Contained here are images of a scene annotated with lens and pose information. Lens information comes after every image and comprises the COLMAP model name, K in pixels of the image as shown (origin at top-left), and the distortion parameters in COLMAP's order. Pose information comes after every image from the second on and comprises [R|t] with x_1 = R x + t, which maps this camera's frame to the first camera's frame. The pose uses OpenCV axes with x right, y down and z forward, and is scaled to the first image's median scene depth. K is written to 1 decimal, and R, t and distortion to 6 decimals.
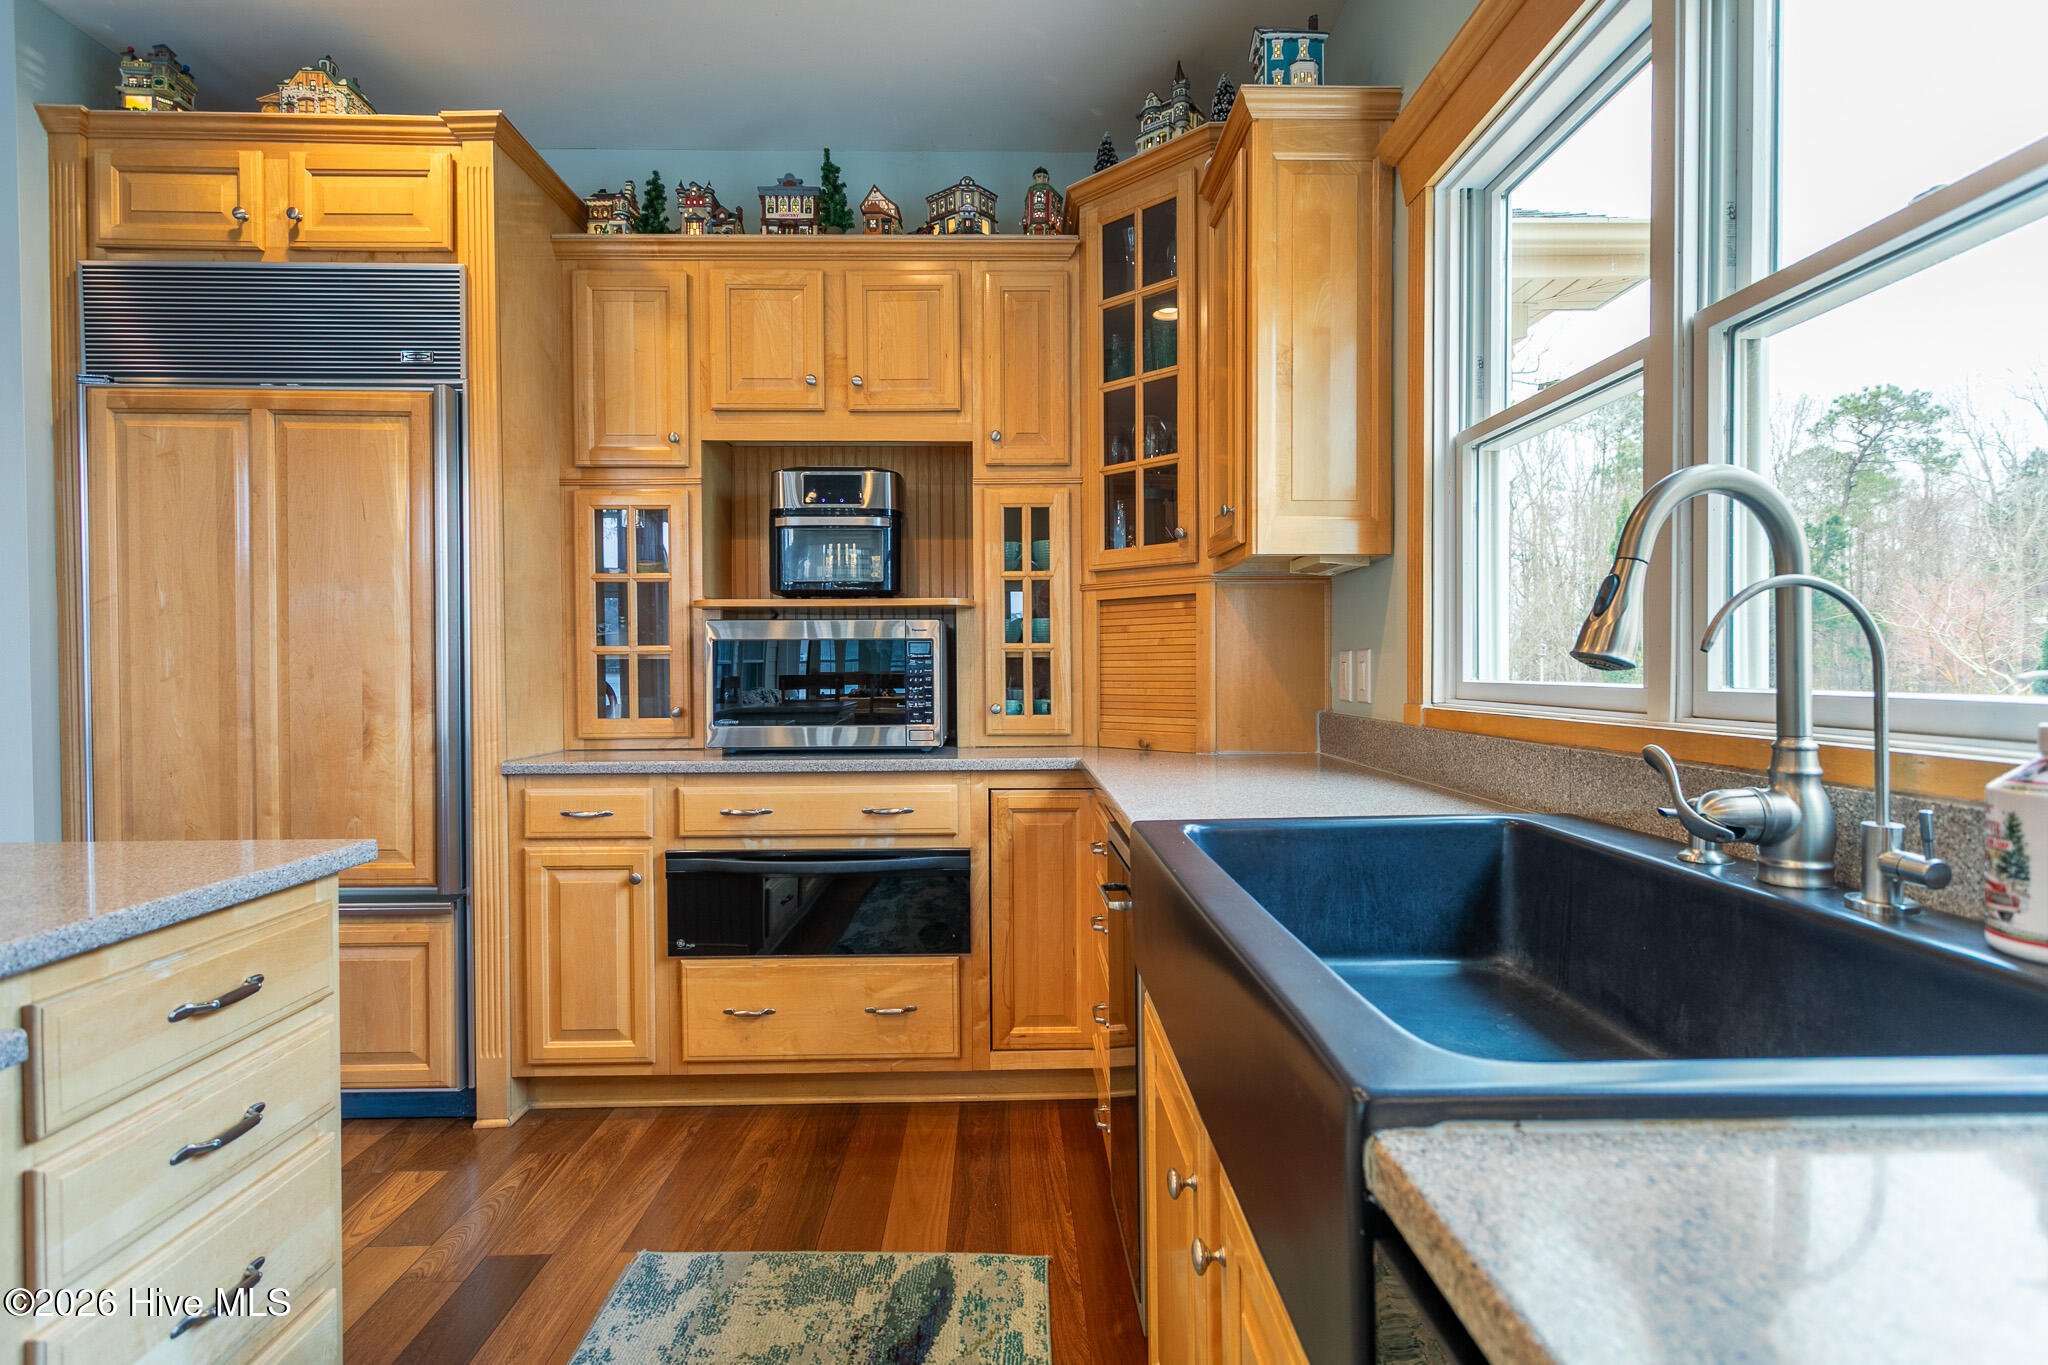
lens RADIAL K [[973.1, 0, 1020.1], [0, 973.1, 677.6], [0, 0, 1]] dist [0.005752, 0.000687]
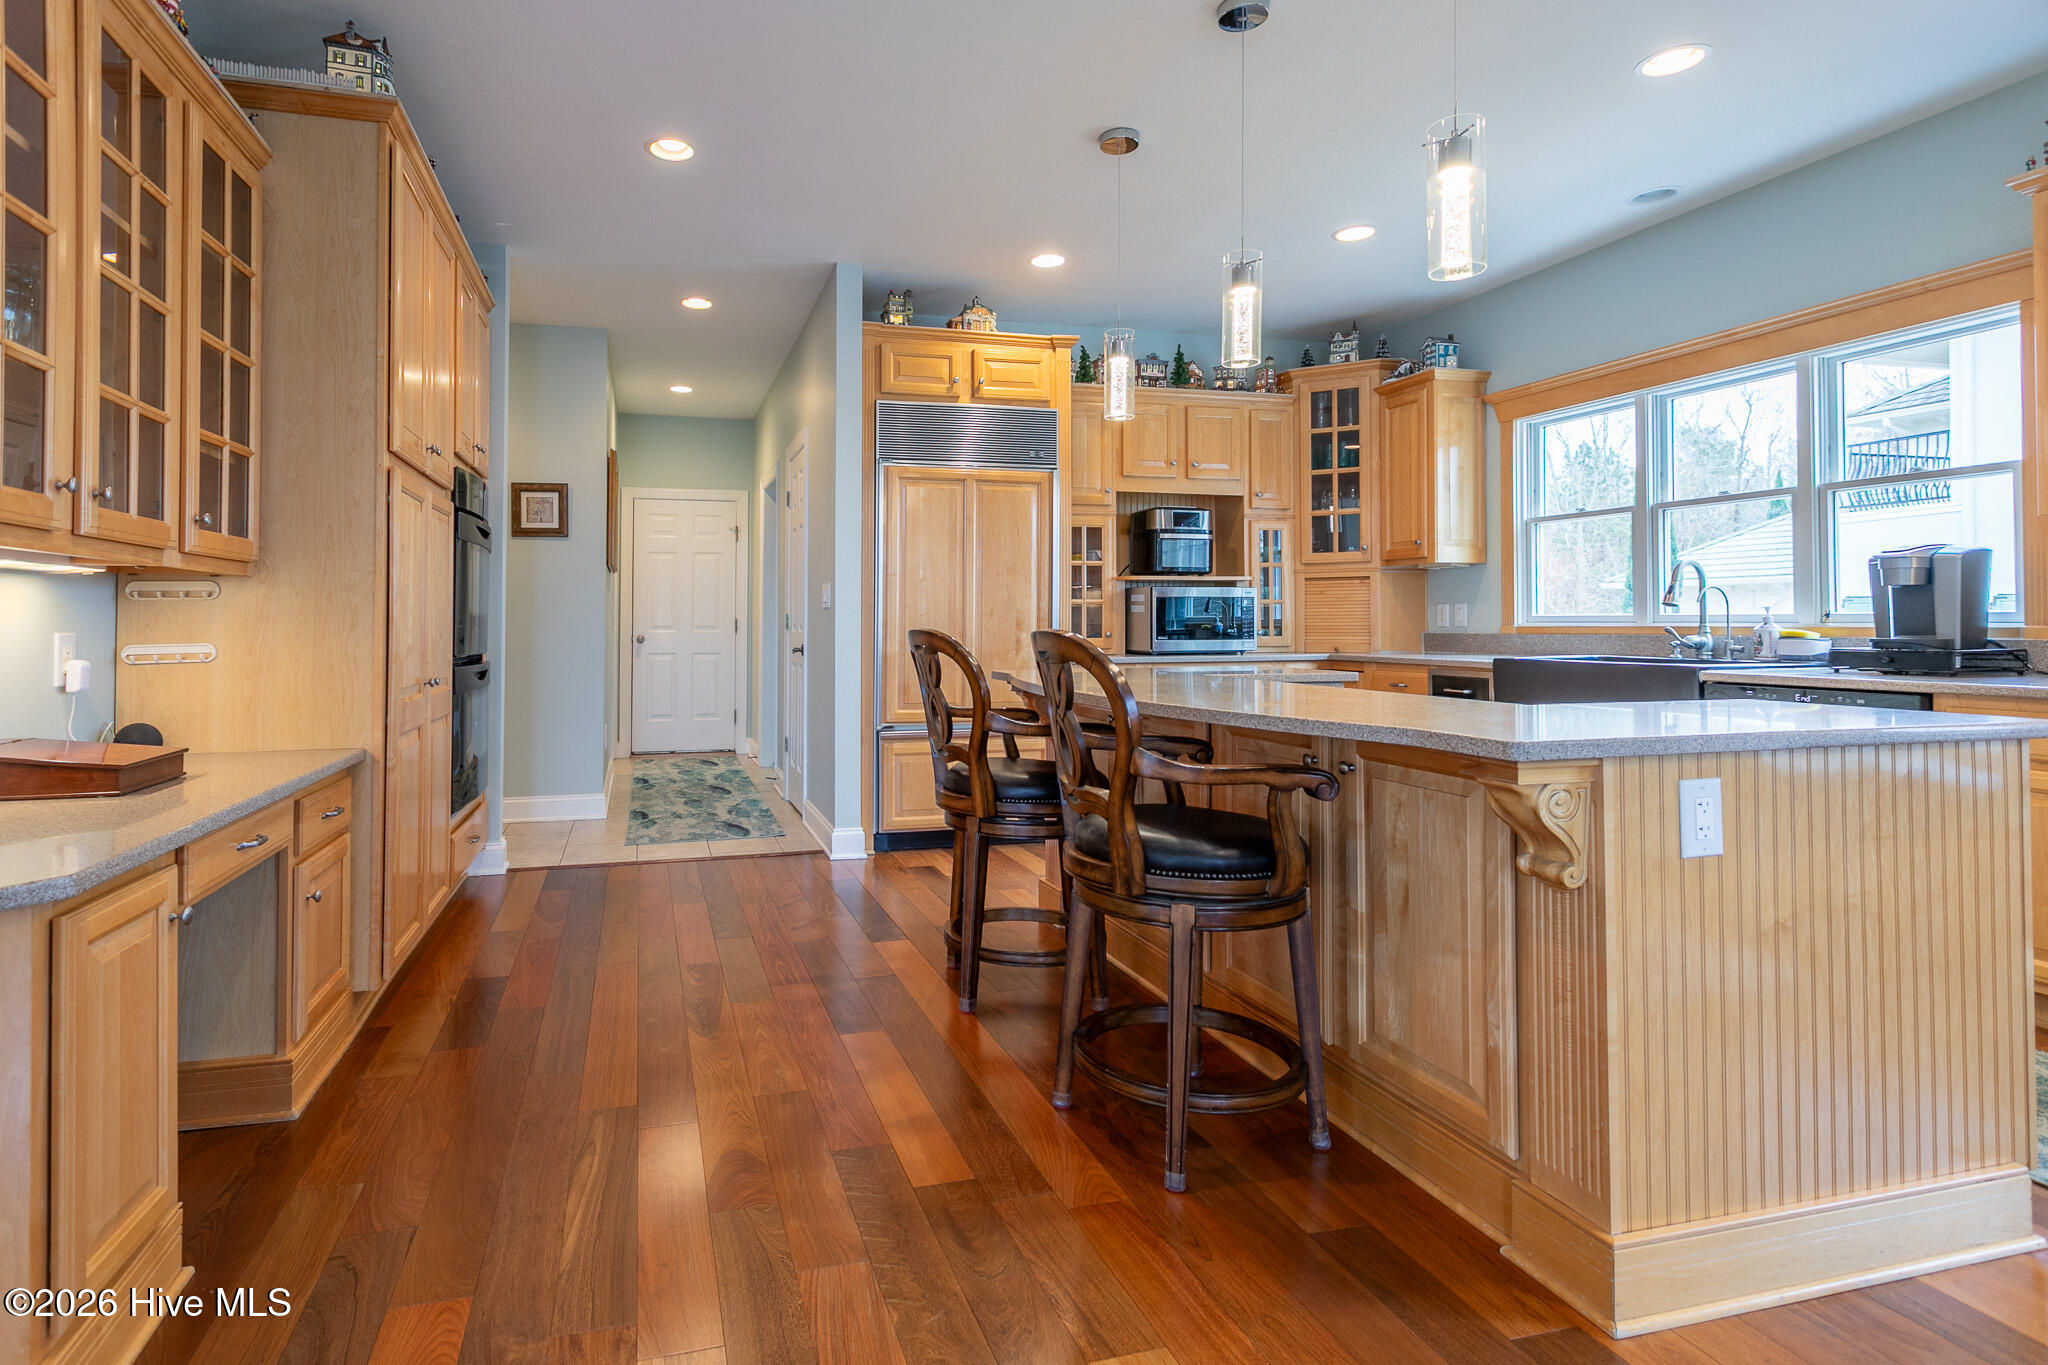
lens RADIAL K [[1019.7, 0, 892.5], [0, 1019.7, 610.2], [0, 0, 1]] dist [0.003305, 0.000425]
pose [[0.976734, 0.004322, 0.214413, -1.299431], [0.001096, 0.999683, -0.025147, 0.041073], [-0.214453, 0.024797, 0.976419, -0.927400]]
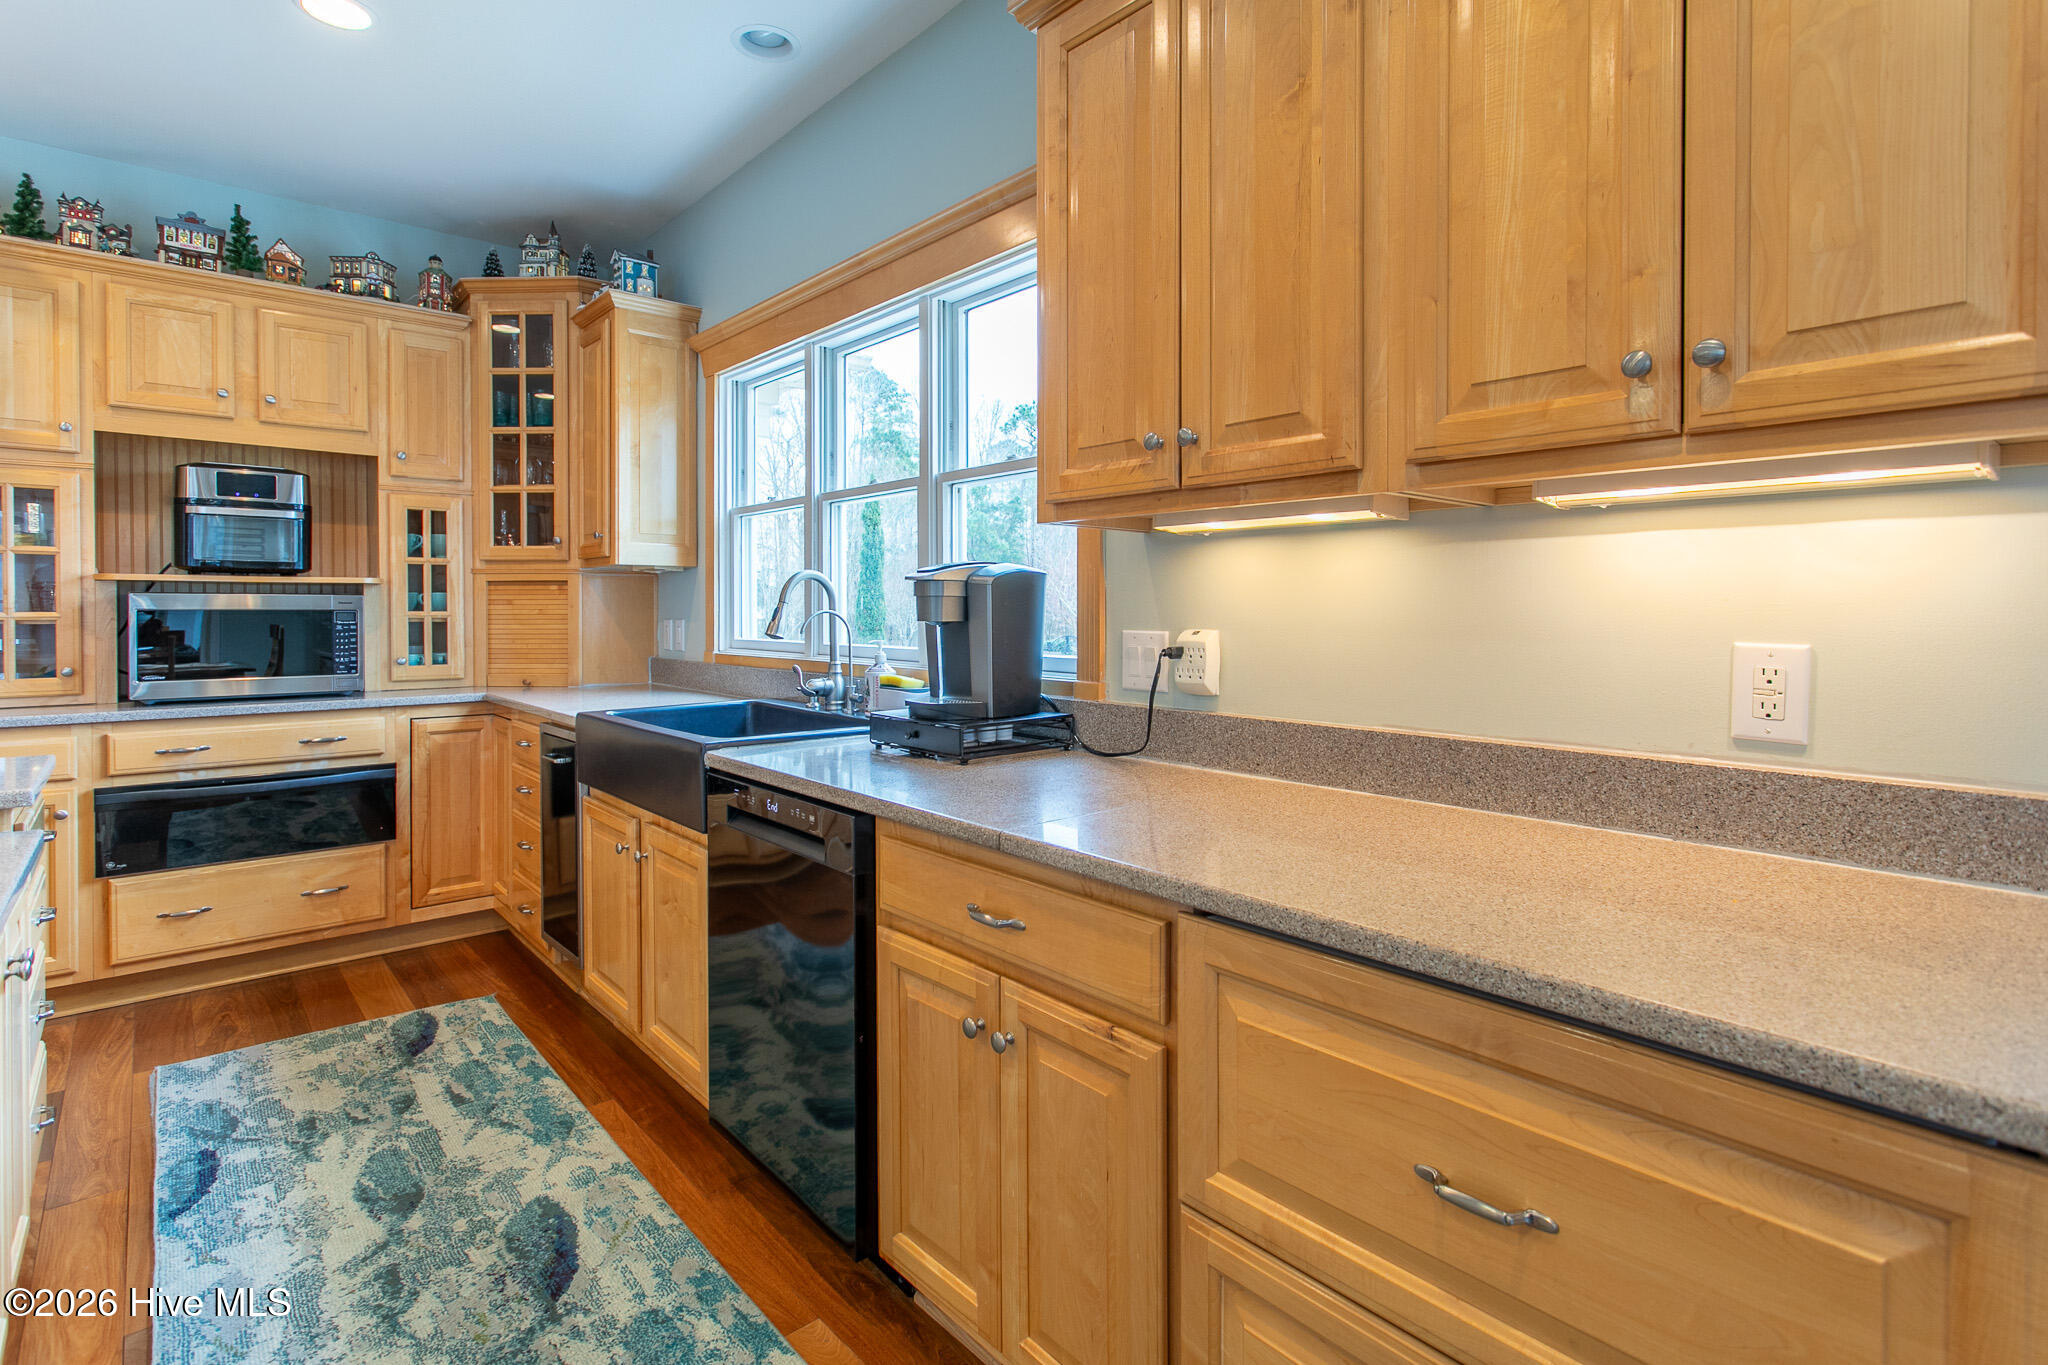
lens RADIAL K [[988.3, 0, 1021.7], [0, 988.3, 622.8], [0, 0, 1]] dist [0.001825, 0.000393]
pose [[0.766280, -0.002759, 0.642501, -0.265858], [0.002833, 0.999996, 0.000916, -0.020612], [-0.642501, 0.001119, 0.766284, -0.627222]]
